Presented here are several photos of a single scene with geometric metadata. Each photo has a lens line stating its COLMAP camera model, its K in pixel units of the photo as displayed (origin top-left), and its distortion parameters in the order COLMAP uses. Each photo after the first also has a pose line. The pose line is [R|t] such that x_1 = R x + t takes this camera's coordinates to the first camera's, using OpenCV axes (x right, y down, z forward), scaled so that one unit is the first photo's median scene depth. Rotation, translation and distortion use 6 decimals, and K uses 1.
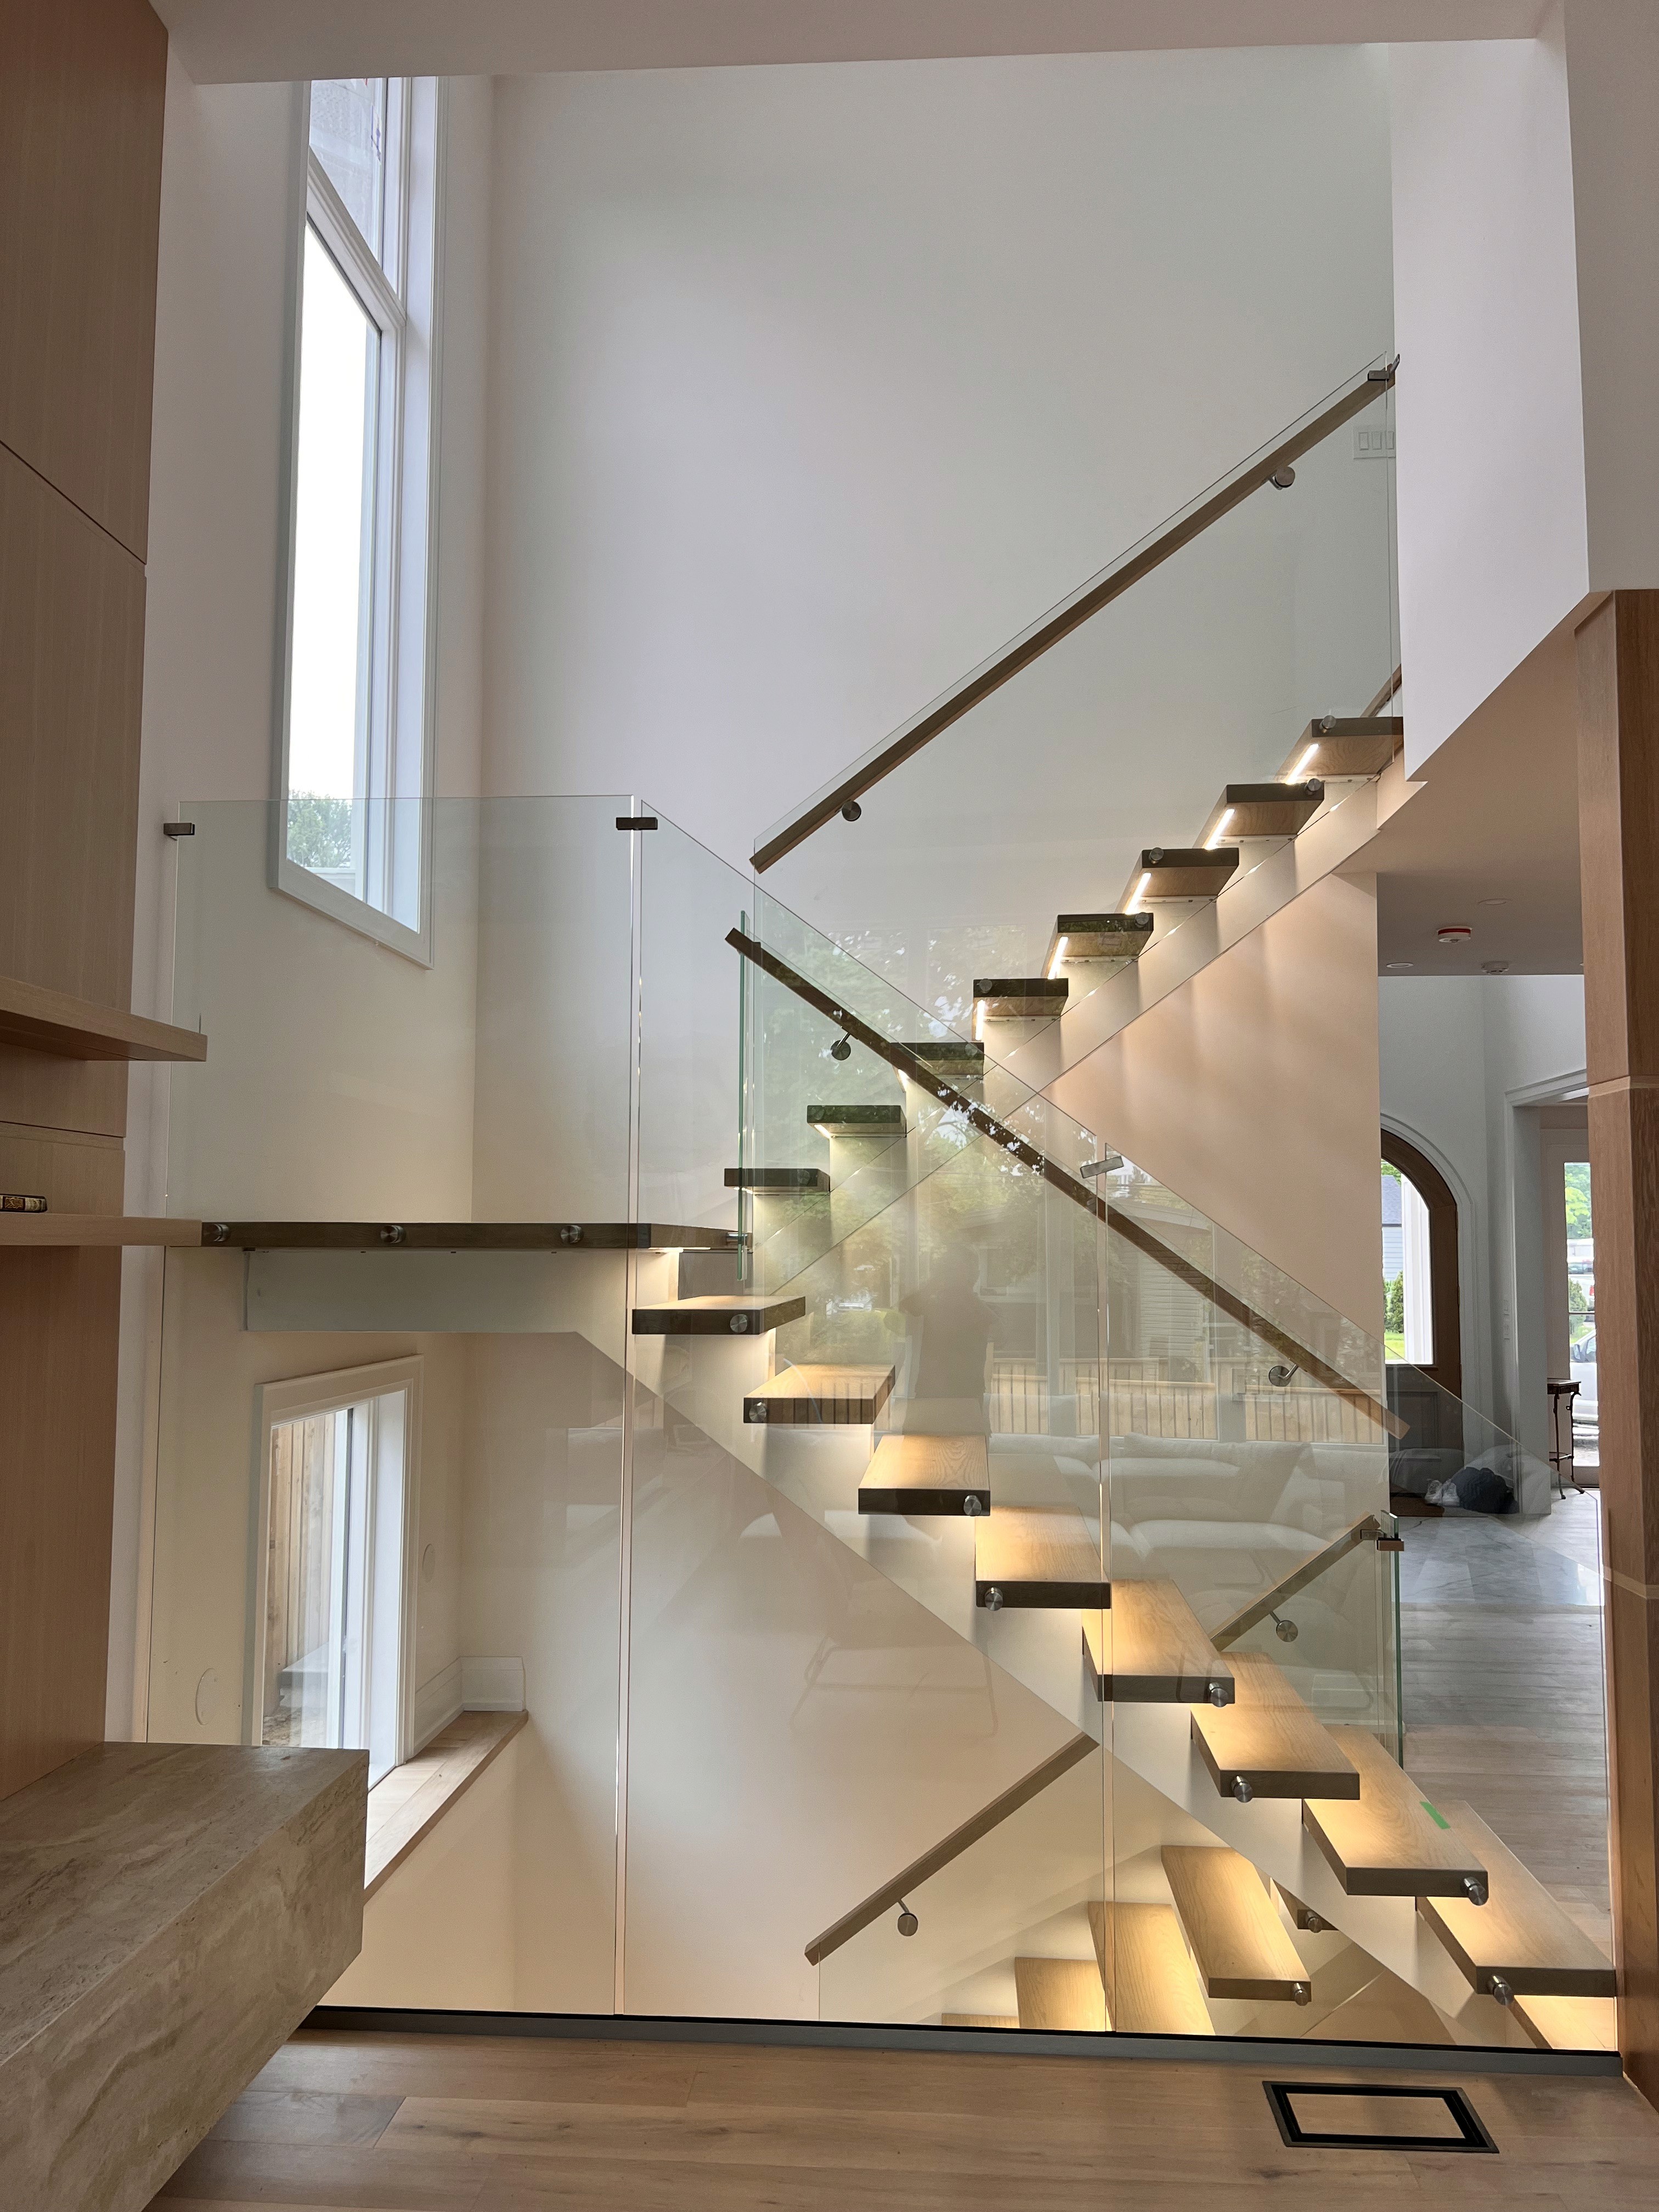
lens RADIAL K [[1671.7, 0, 831.4], [0, 1671.7, 1114.3], [0, 0, 1]] dist [0.032228, -0.041750]
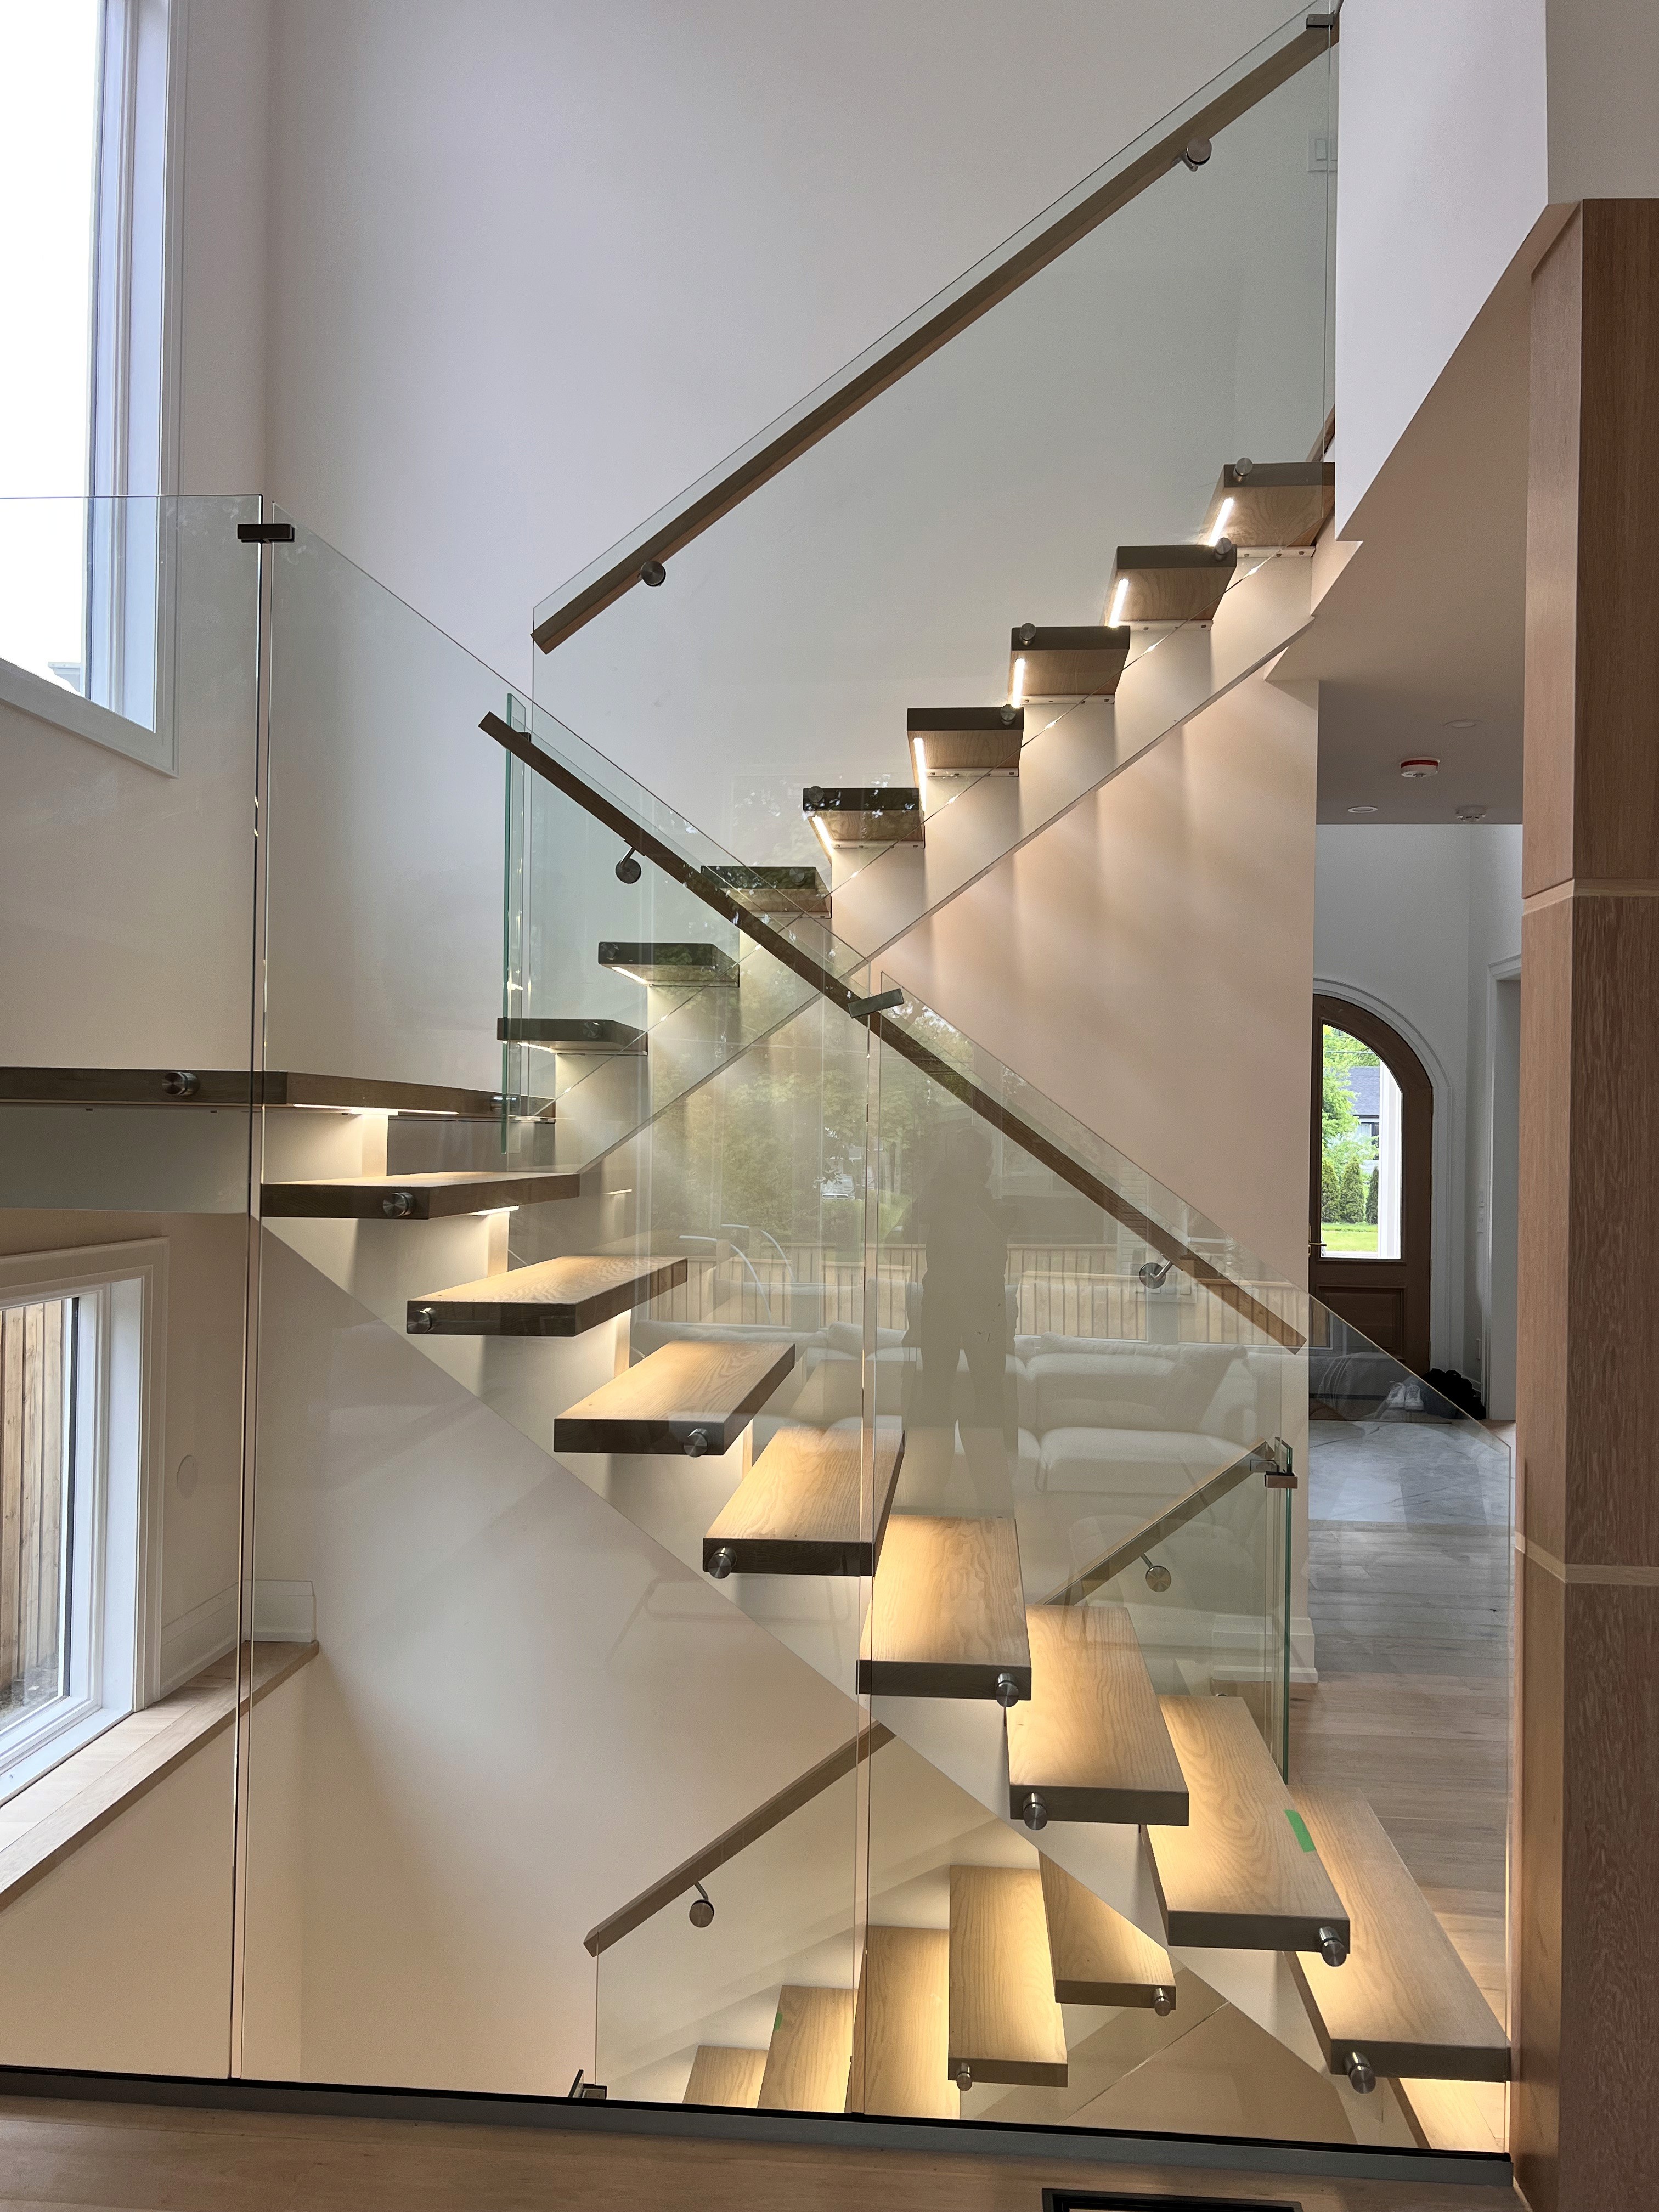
lens RADIAL K [[1671.7, 0, 834.8], [0, 1671.7, 1110.0], [0, 0, 1]] dist [0.032228, -0.041750]
pose [[0.999927, 0.011784, -0.002627, 0.104244], [-0.011587, 0.997787, 0.065478, 0.022143], [0.003392, -0.065443, 0.997851, 0.174953]]
